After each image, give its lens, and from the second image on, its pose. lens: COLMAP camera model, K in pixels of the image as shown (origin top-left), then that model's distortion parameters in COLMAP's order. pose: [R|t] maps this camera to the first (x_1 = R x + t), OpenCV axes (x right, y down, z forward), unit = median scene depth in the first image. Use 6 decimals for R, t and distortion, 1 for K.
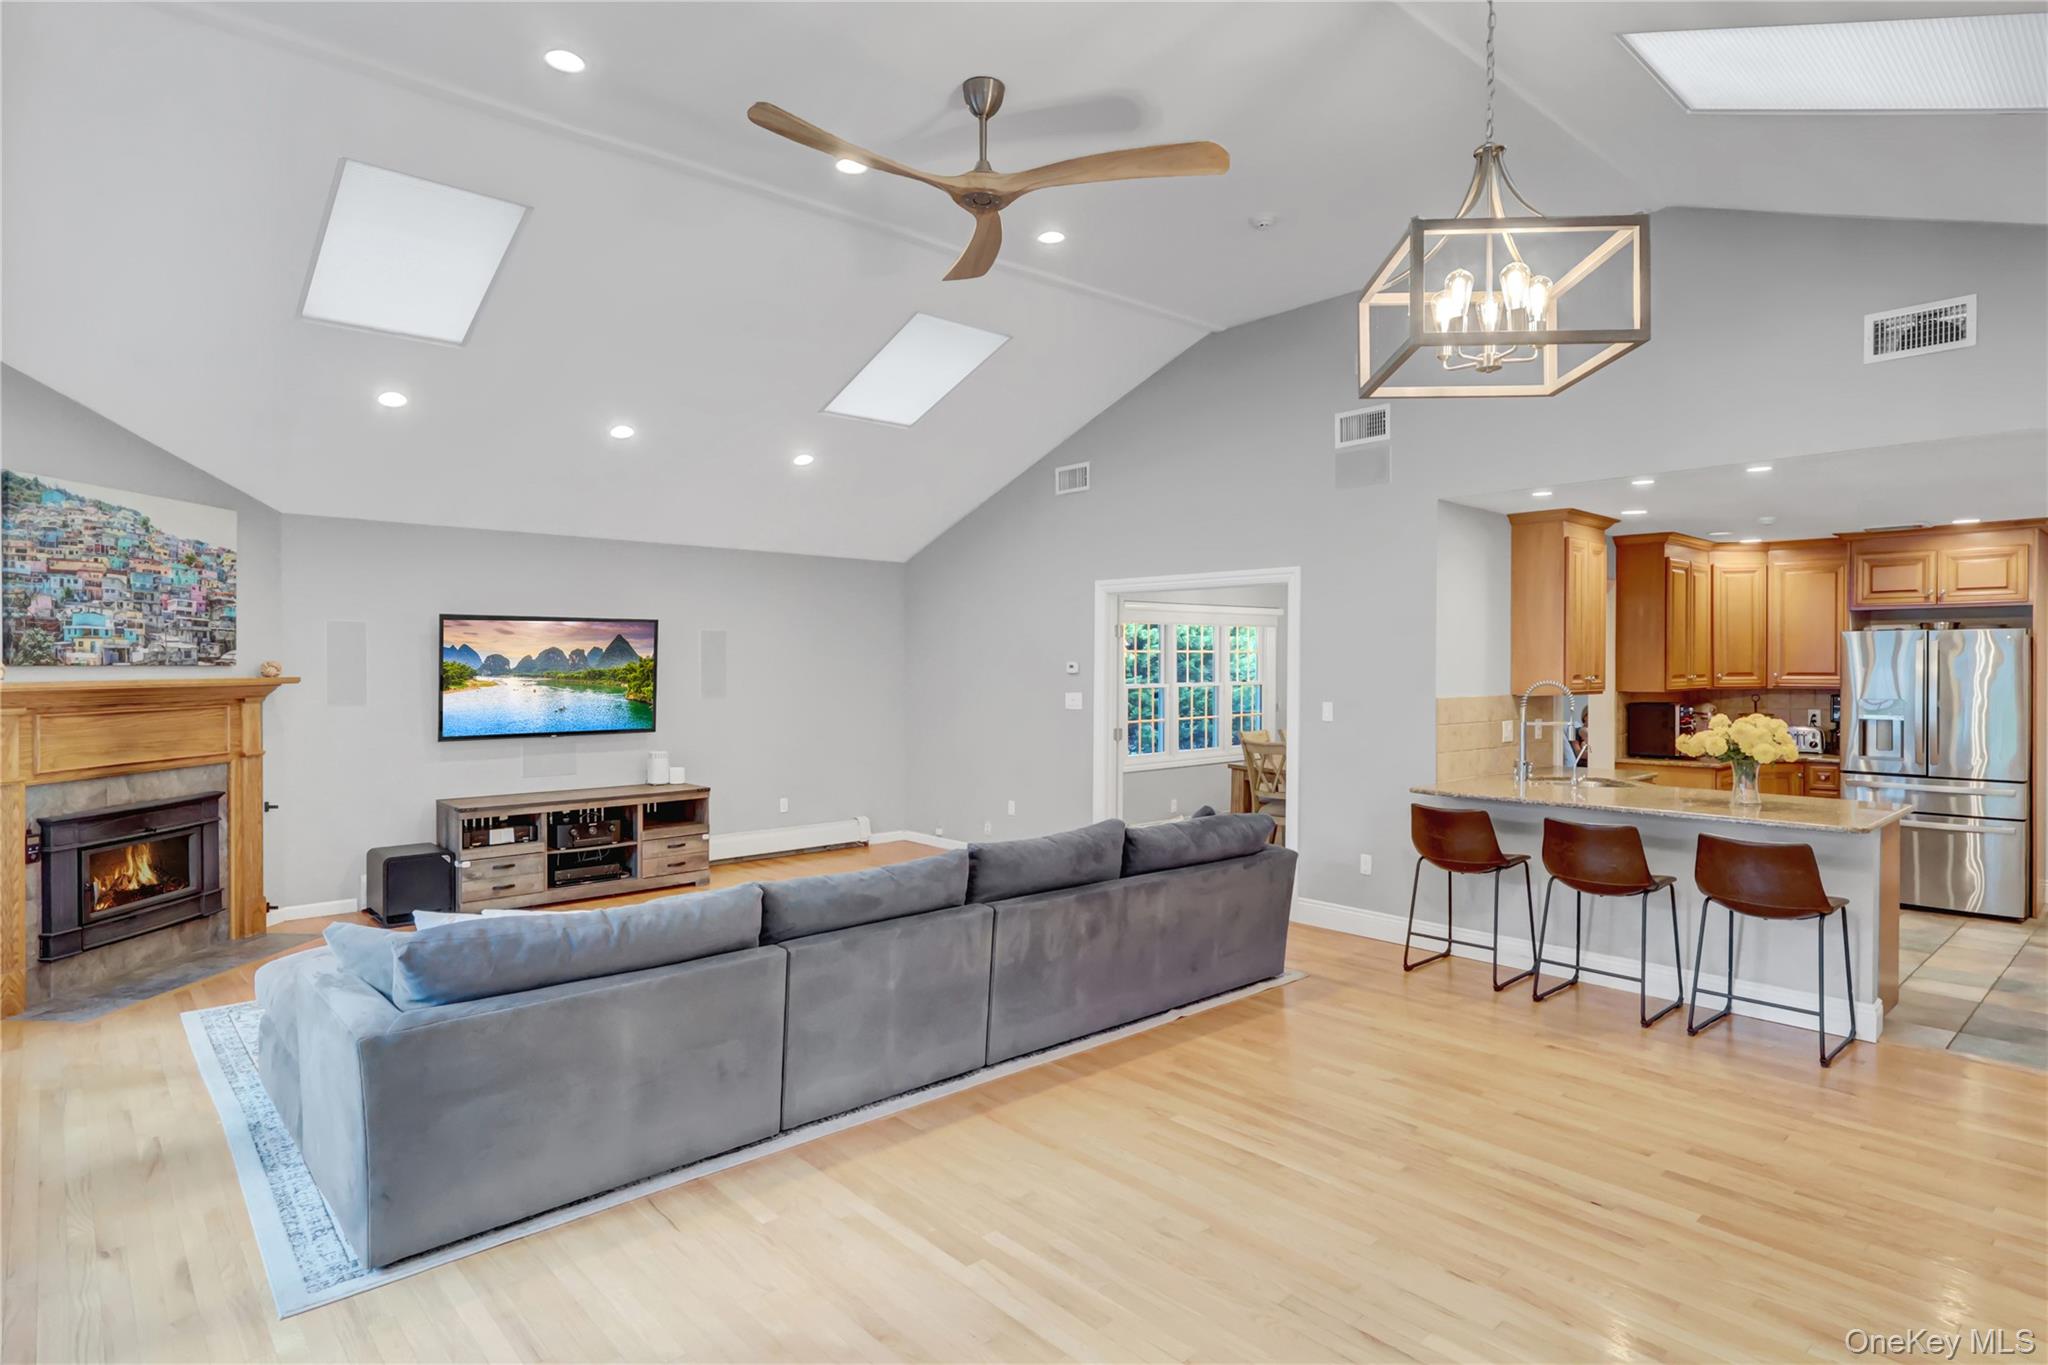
lens RADIAL K [[1090.7, 0, 1012.1], [0, 1090.7, 670.7], [0, 0, 1]] dist [-0.001417, 0.000081]
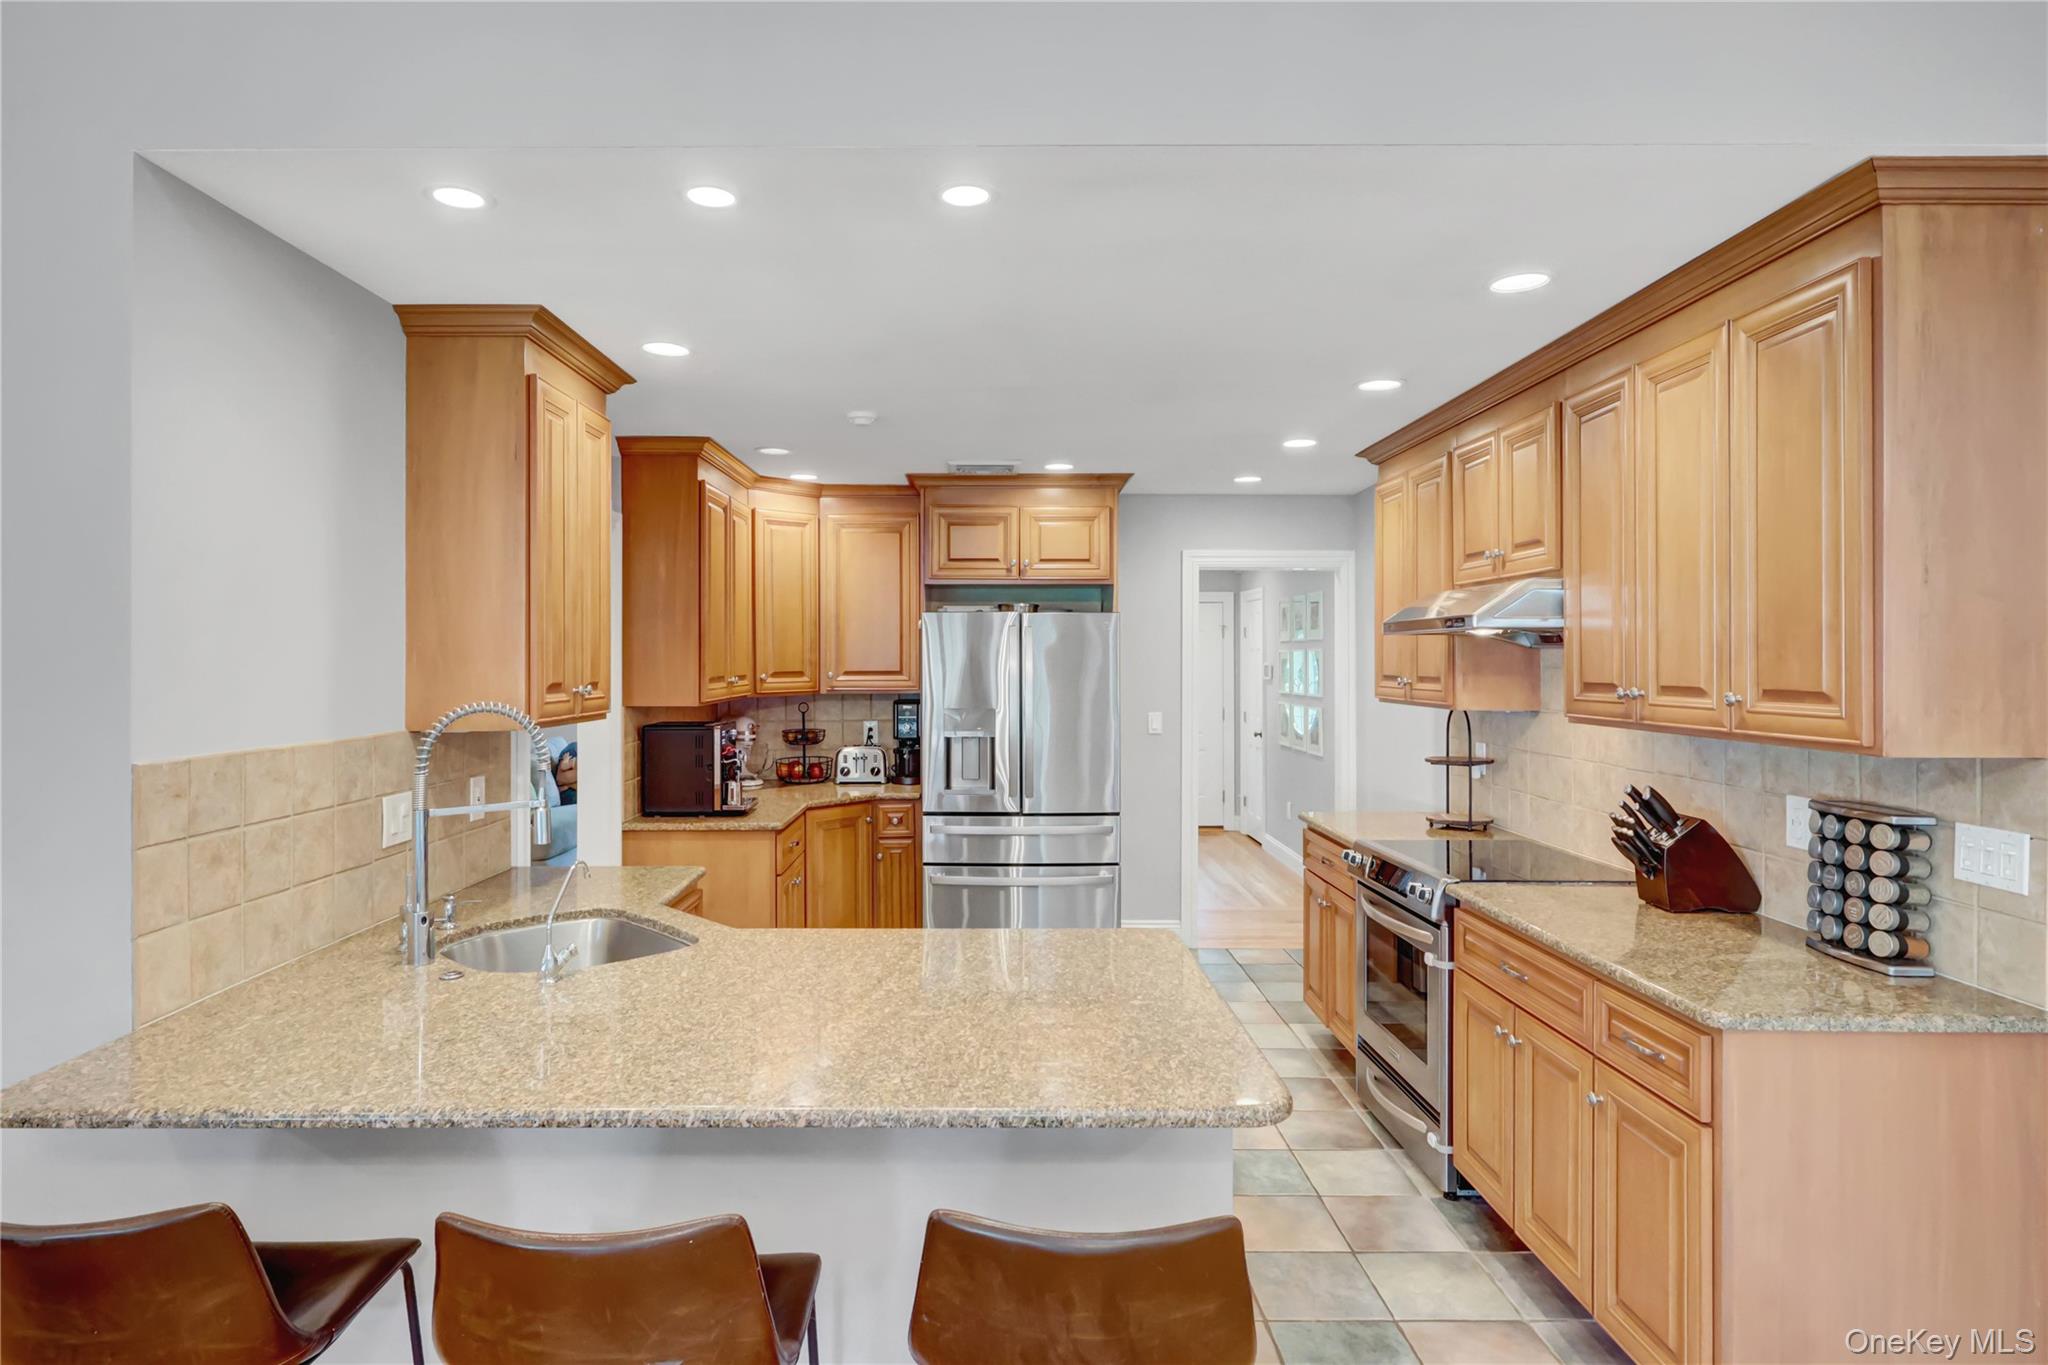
lens RADIAL K [[1090.7, 0, 1012.1], [0, 1090.7, 670.7], [0, 0, 1]] dist [-0.001417, 0.000081]
pose [[0.644977, -0.008623, 0.764154, 0.293578], [0.005931, 0.999963, 0.006278, -0.002963], [-0.764179, 0.000483, 0.645004, 0.561315]]
